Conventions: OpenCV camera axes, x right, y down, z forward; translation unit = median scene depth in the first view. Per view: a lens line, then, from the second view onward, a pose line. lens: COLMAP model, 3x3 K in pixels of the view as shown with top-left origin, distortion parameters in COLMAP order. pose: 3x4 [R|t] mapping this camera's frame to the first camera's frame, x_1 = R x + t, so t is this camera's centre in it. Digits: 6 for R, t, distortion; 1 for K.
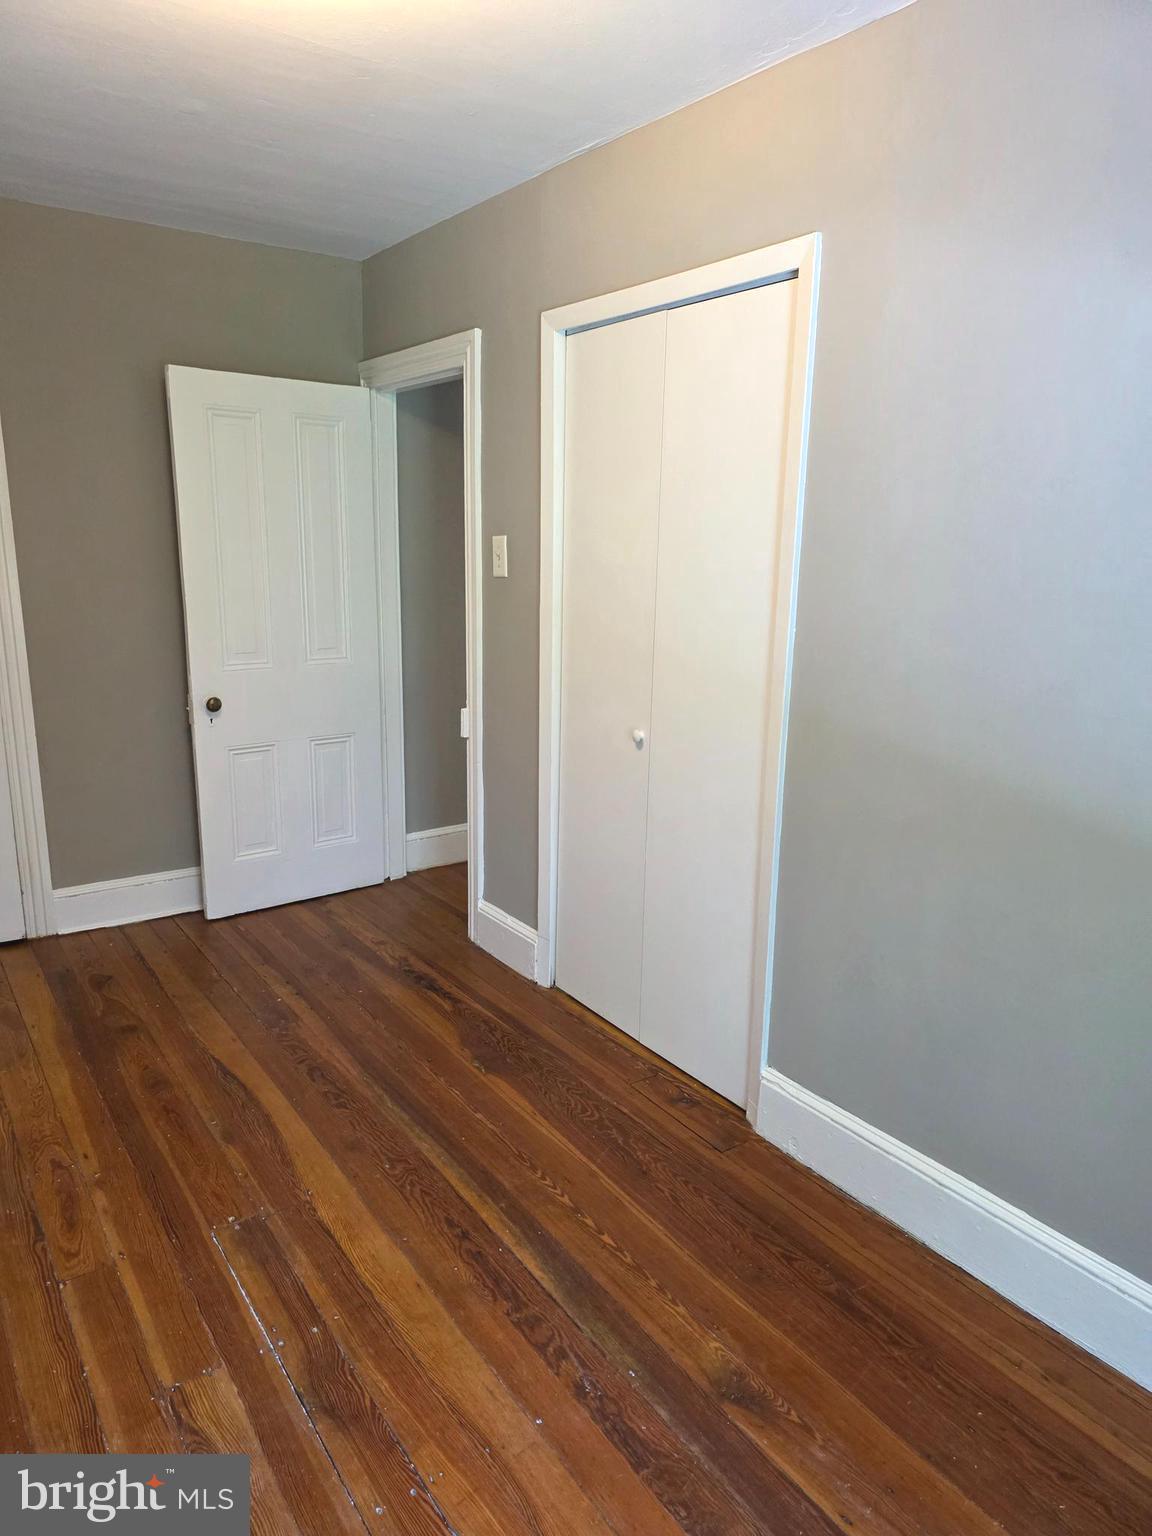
lens RADIAL K [[1033.8, 0, 580.3], [0, 1033.8, 785.1], [0, 0, 1]] dist [0.049853, -0.042222]
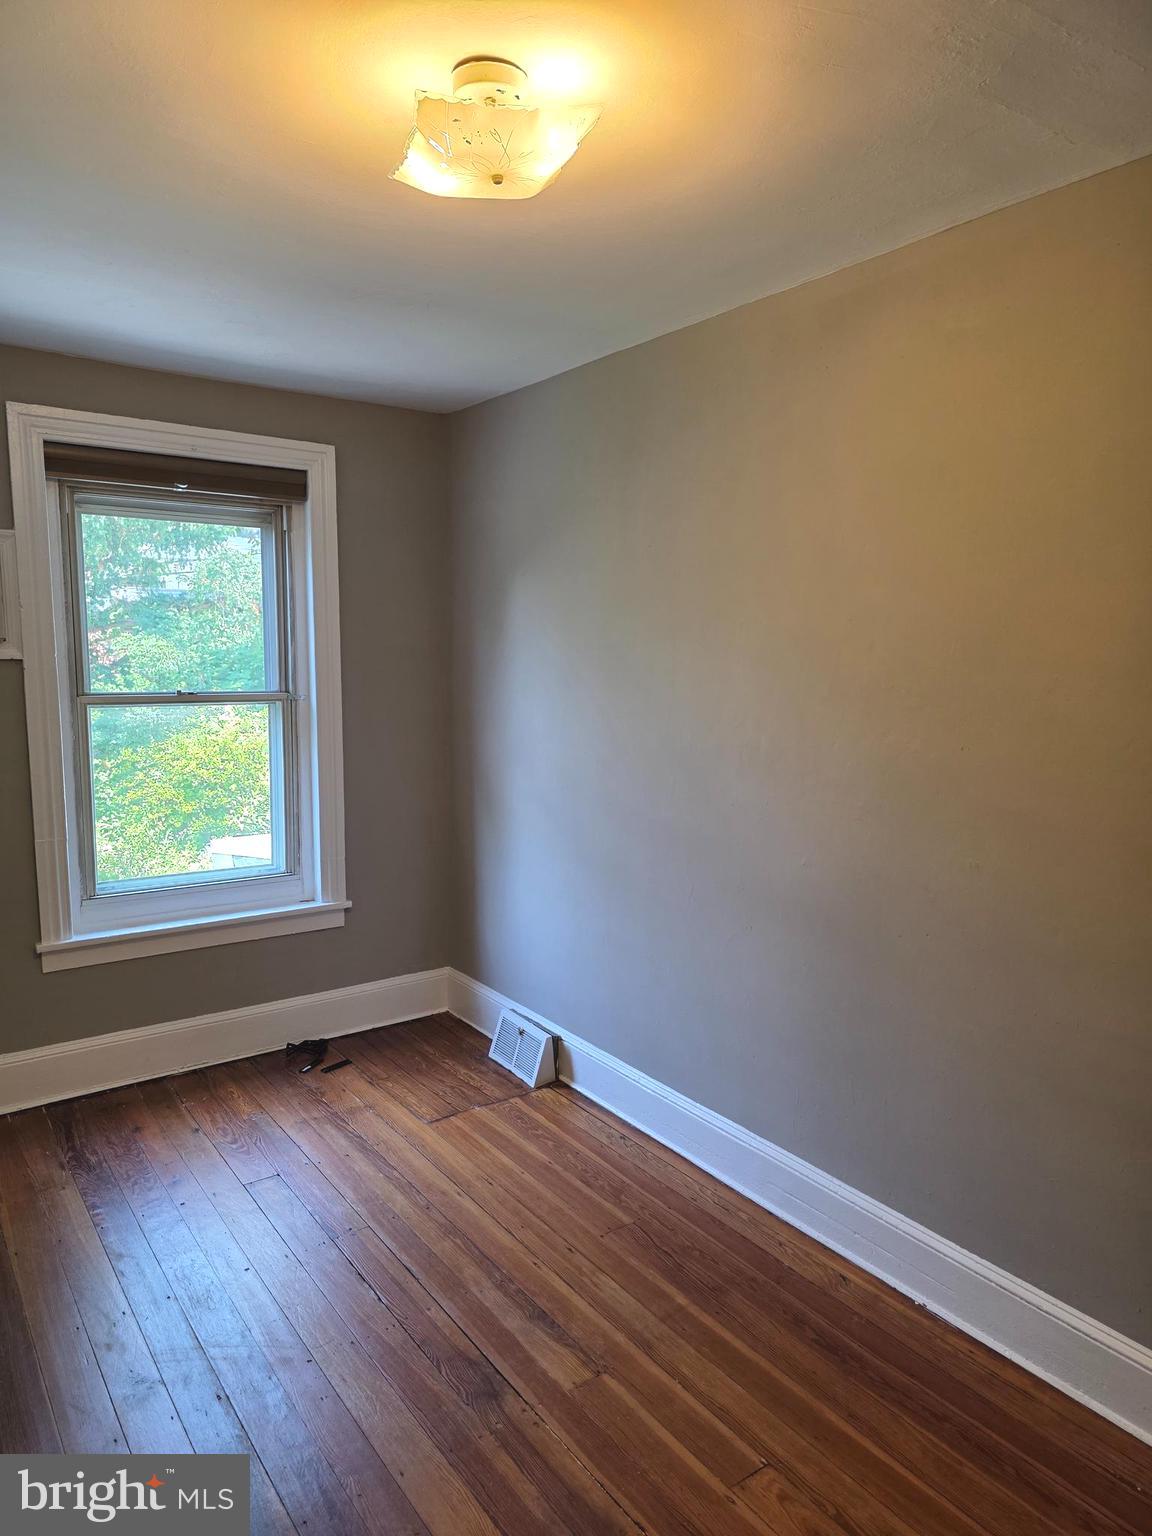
lens RADIAL K [[1033.8, 0, 580.3], [0, 1033.8, 785.1], [0, 0, 1]] dist [0.049853, -0.042222]
pose [[-0.999843, -0.016000, -0.007653, -0.226602], [-0.017664, 0.937080, 0.348666, -0.338186], [0.001593, 0.348747, -0.937216, 1.264204]]
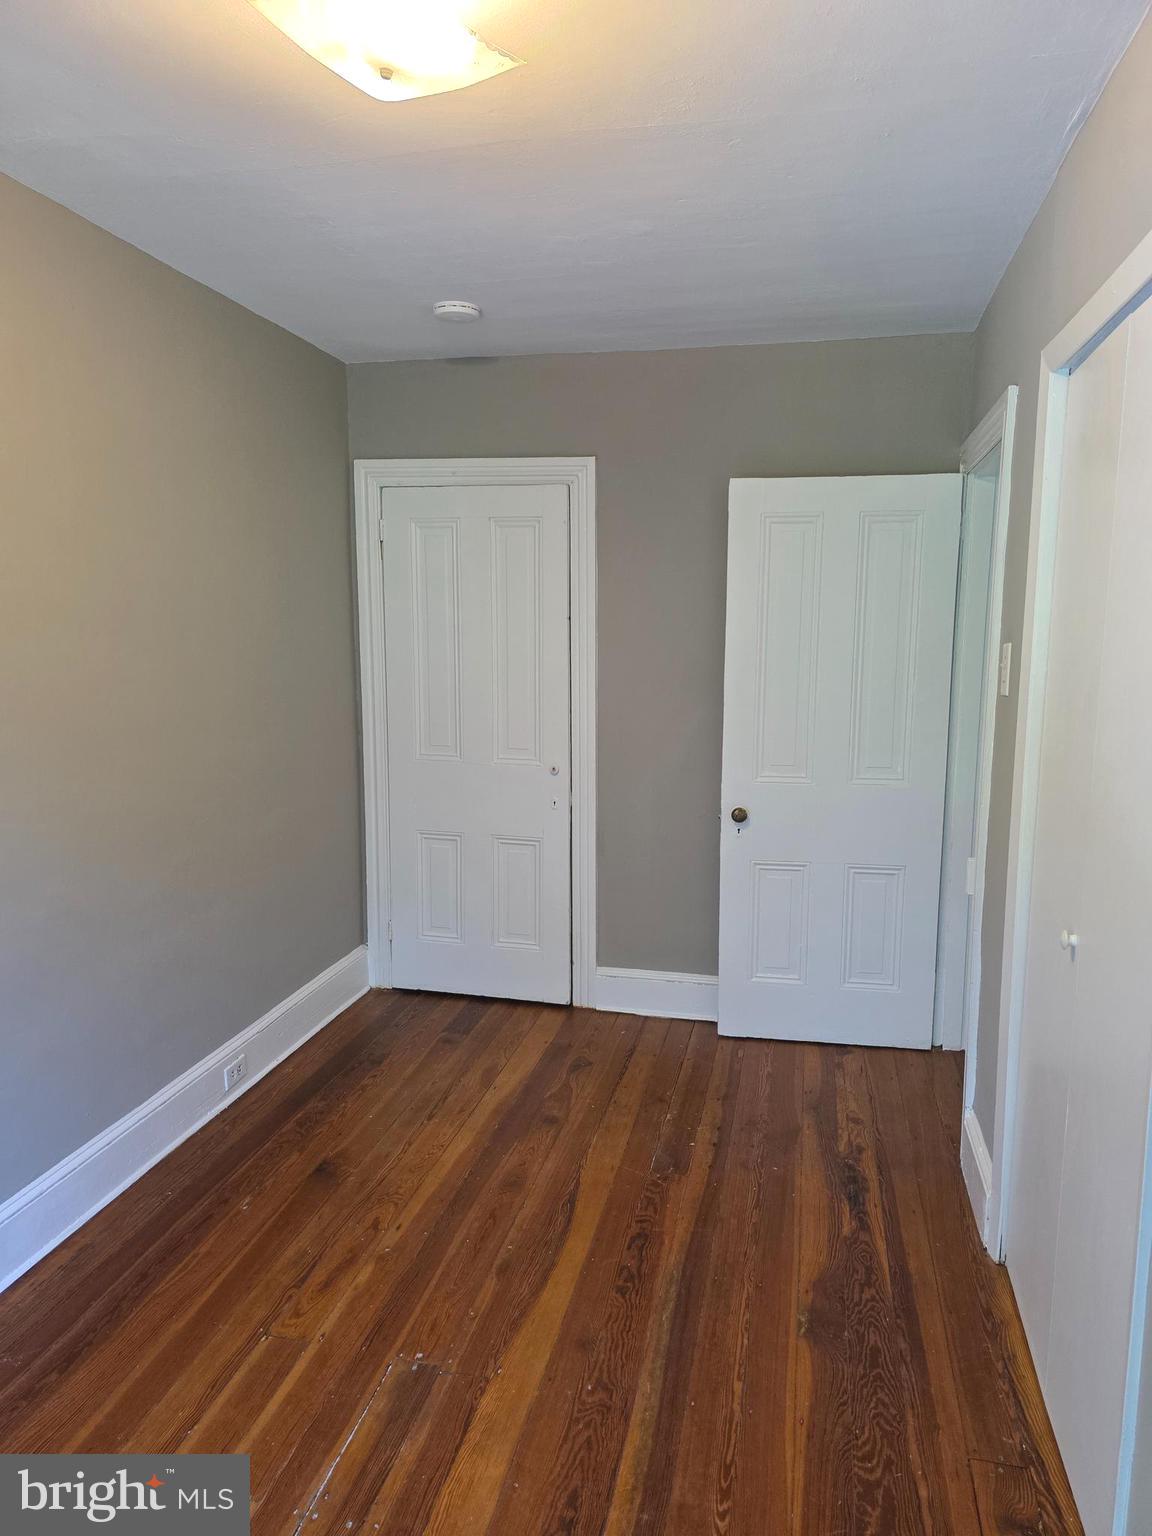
lens RADIAL K [[1046.4, 0, 572.6], [0, 1046.4, 776.6], [0, 0, 1]] dist [0.056369, -0.042077]
pose [[0.679363, 0.098013, -0.727227, 0.341433], [-0.166545, 0.985772, -0.022725, -0.089223], [0.714653, 0.136554, 0.686020, 0.297506]]
